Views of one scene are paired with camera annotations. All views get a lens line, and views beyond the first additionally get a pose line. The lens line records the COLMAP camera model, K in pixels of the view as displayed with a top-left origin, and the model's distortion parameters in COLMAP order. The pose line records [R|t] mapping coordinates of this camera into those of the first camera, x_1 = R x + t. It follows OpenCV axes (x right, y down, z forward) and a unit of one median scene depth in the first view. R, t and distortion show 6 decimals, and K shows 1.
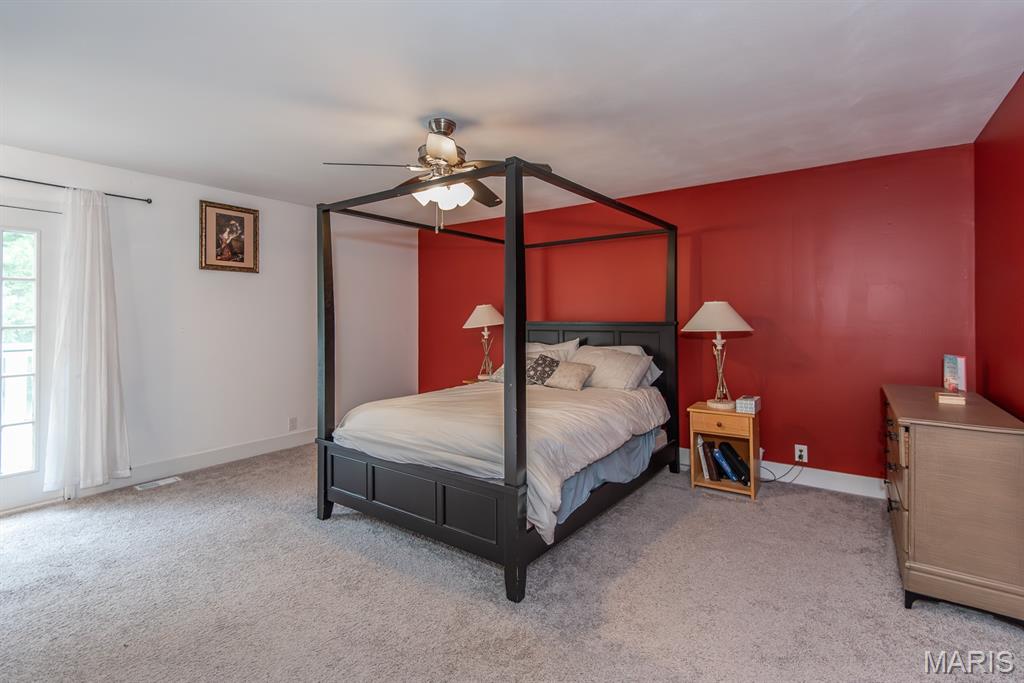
lens RADIAL K [[479.3, 0, 514.4], [0, 479.3, 311.9], [0, 0, 1]] dist [0.000233, -0.000139]
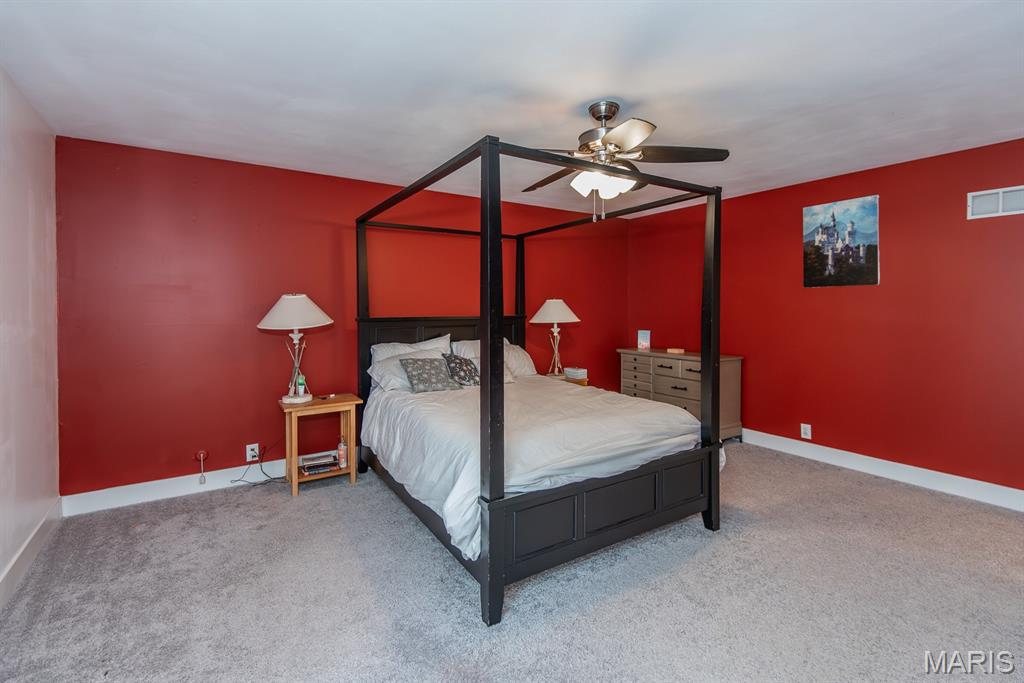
lens RADIAL K [[479.3, 0, 514.4], [0, 479.3, 311.9], [0, 0, 1]] dist [0.000233, -0.000139]
pose [[0.344676, -0.007280, 0.938693, -0.855685], [-0.007643, 0.999915, 0.010562, -0.000548], [-0.938690, -0.010815, 0.344591, 0.654553]]
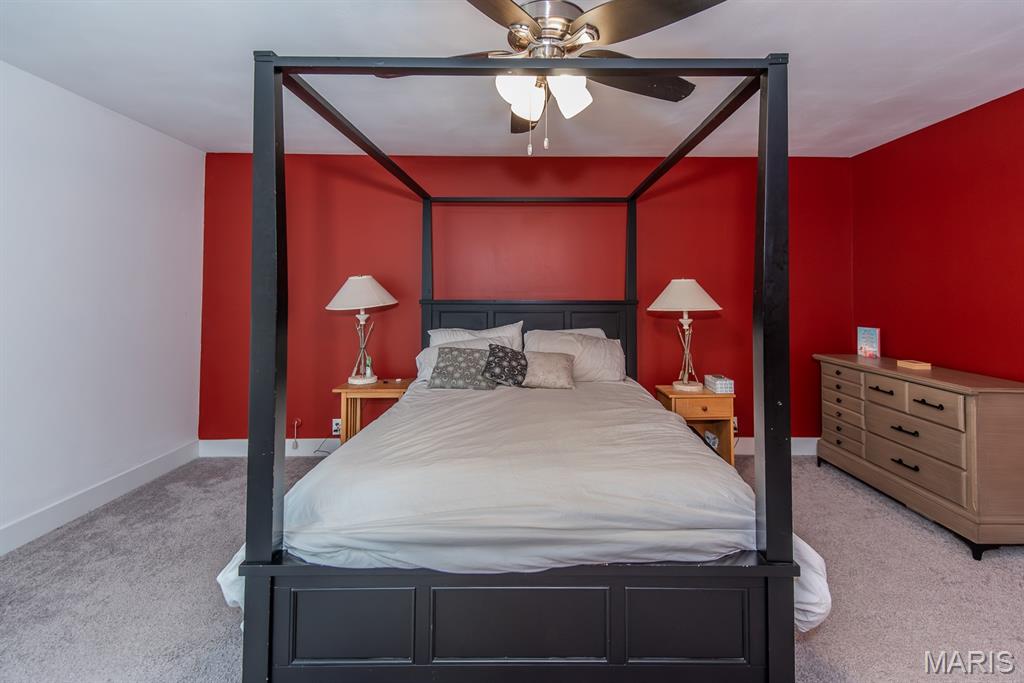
lens RADIAL K [[484.4, 0, 500.9], [0, 484.4, 278.2], [0, 0, 1]] dist [0.008304, -0.000368]
pose [[0.802441, 0.021042, 0.596361, -0.452490], [-0.012243, 0.999748, -0.018802, -0.000874], [-0.596606, 0.007786, 0.802496, 0.442681]]
